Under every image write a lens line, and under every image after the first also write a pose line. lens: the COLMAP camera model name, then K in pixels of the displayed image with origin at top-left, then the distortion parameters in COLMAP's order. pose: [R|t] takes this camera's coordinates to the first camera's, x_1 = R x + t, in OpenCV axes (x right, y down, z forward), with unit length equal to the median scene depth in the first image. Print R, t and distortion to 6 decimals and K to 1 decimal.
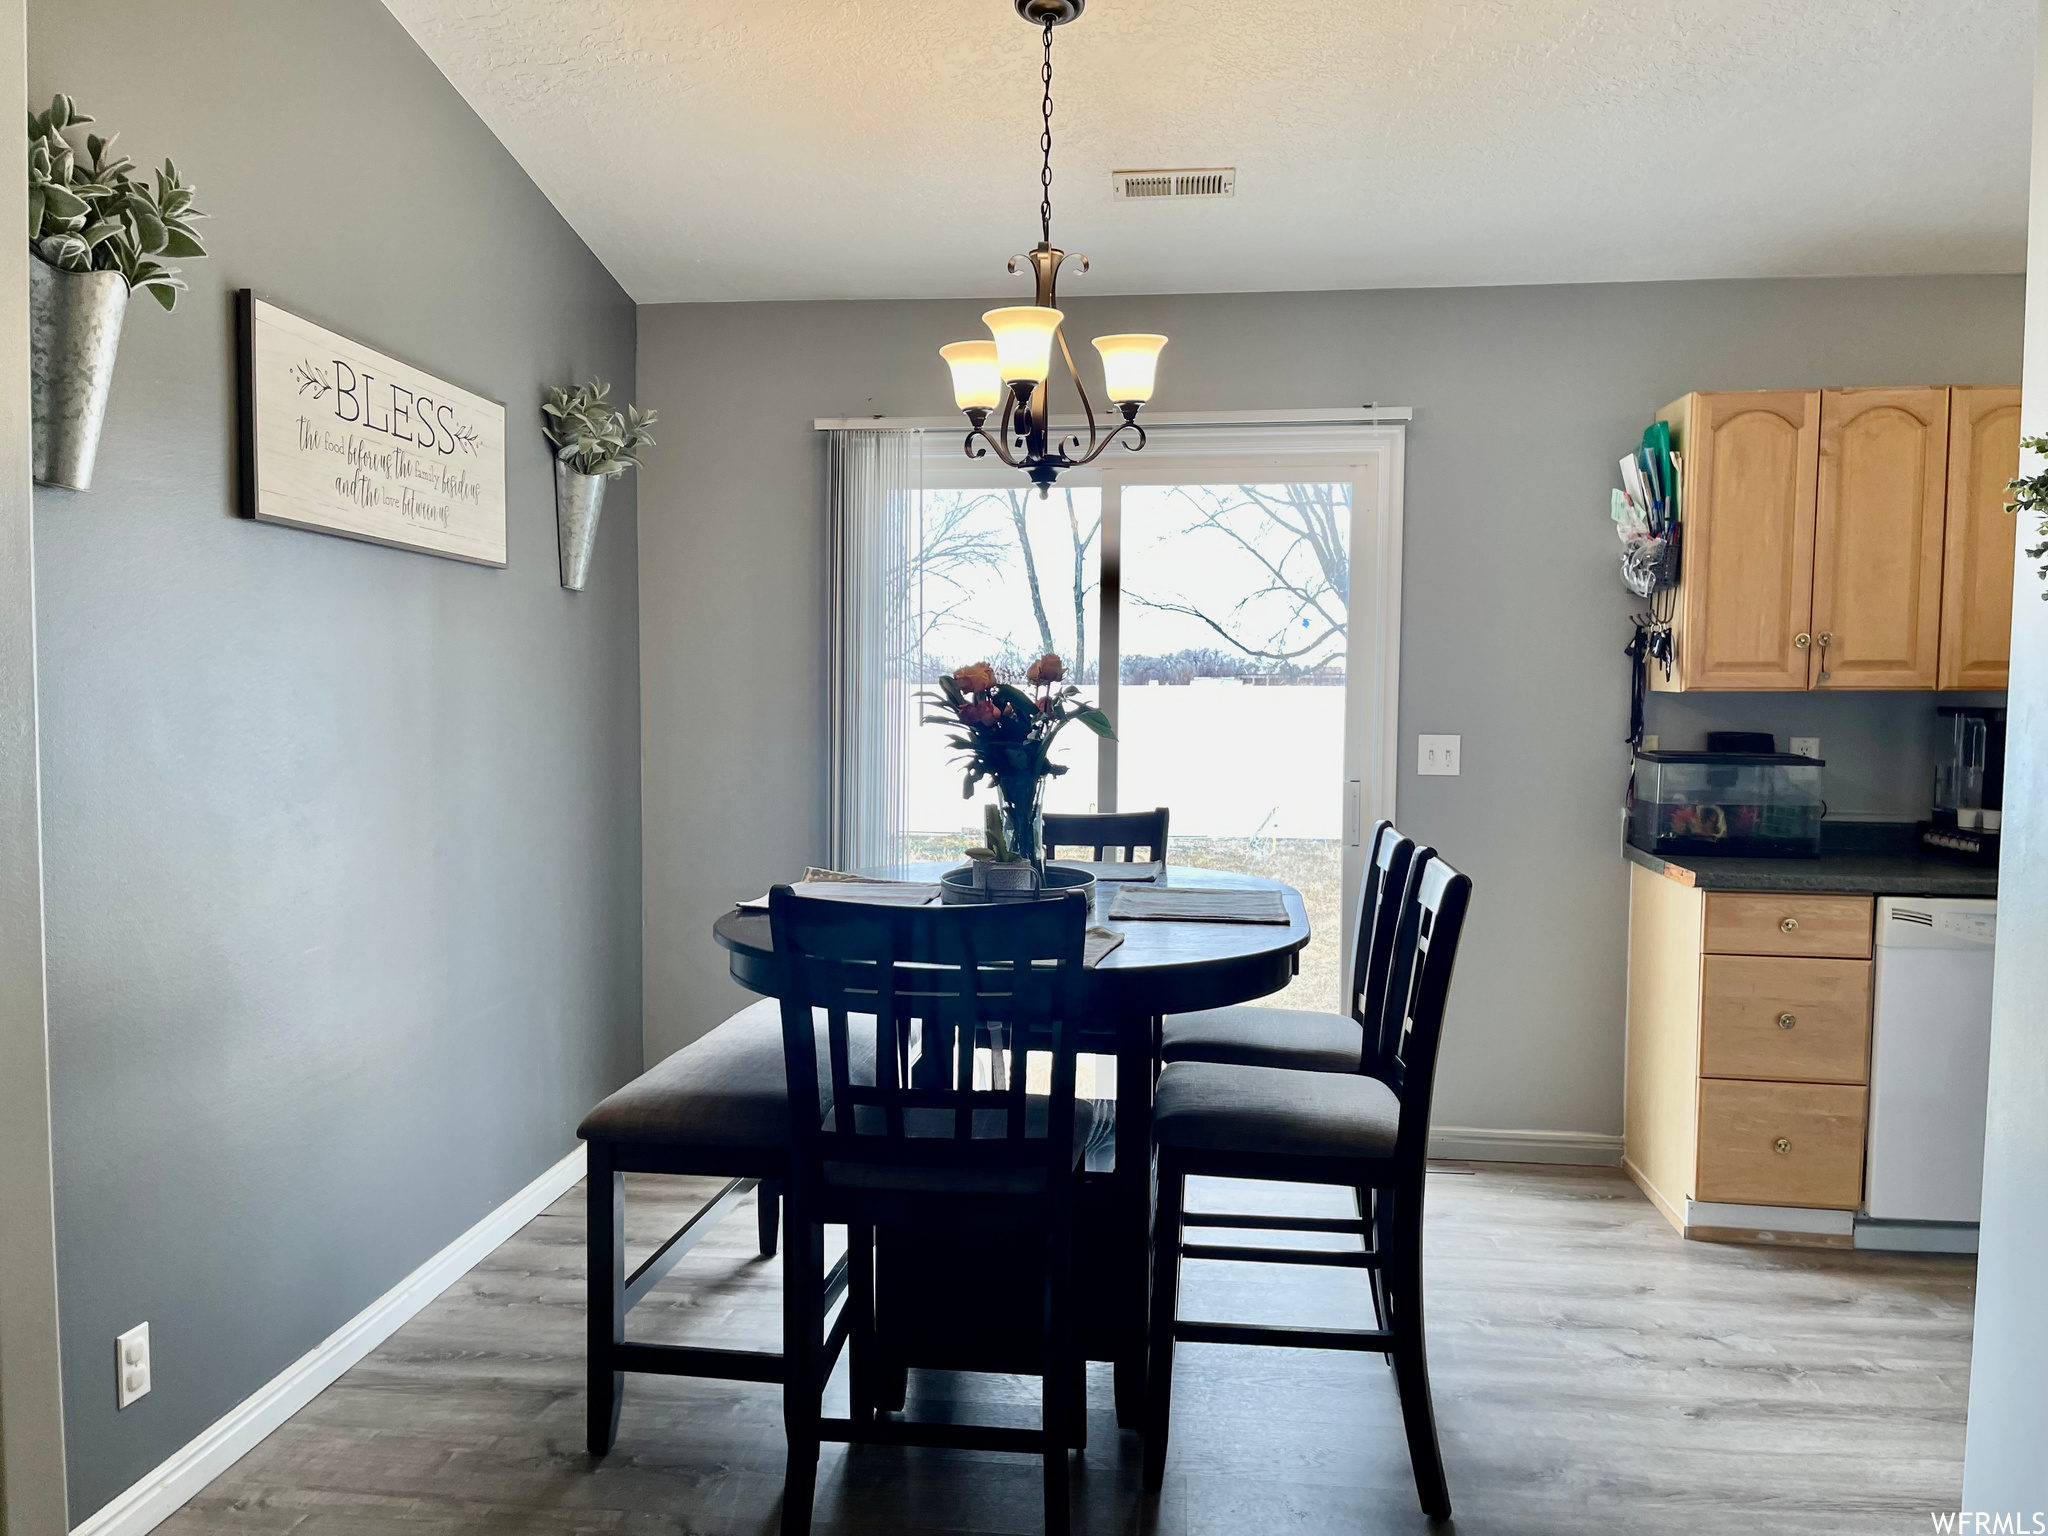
lens RADIAL K [[1544.4, 0, 1010.6], [0, 1544.4, 781.4], [0, 0, 1]] dist [0.035560, -0.037793]
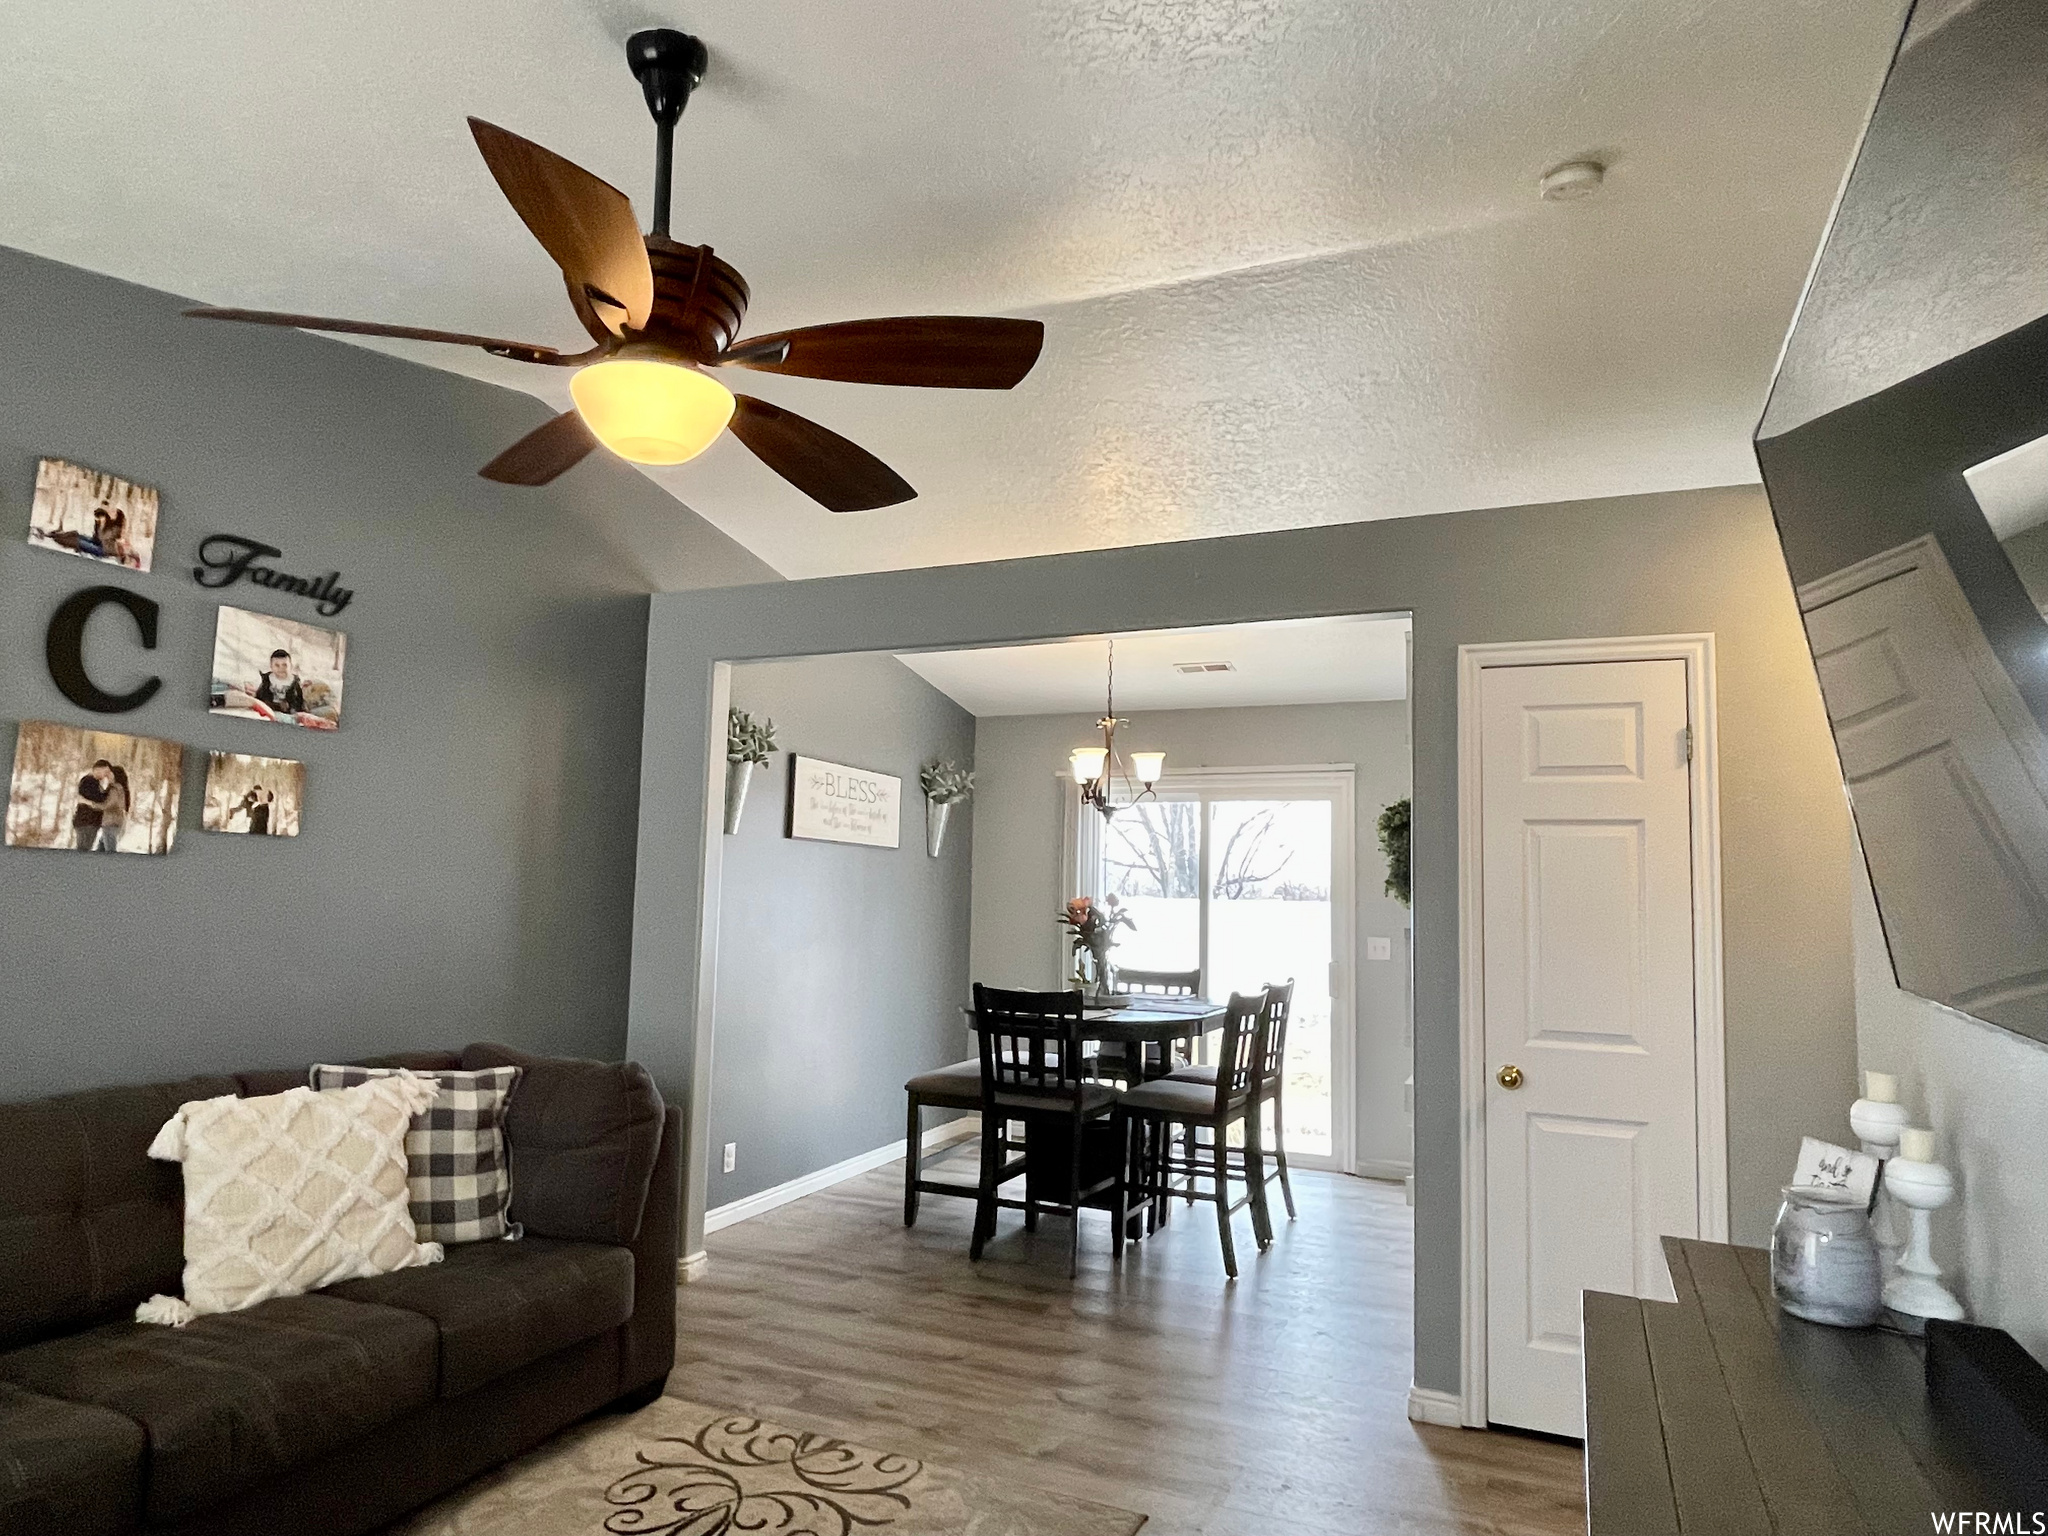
lens RADIAL K [[1220.8, 0, 1011.5], [0, 1220.8, 788.1], [0, 0, 1]] dist [-0.001198, -0.005339]
pose [[0.955258, -0.009889, -0.295610, 0.324766], [-0.034801, 0.988741, -0.145535, 0.022651], [0.293721, 0.149311, 0.944158, -0.576121]]
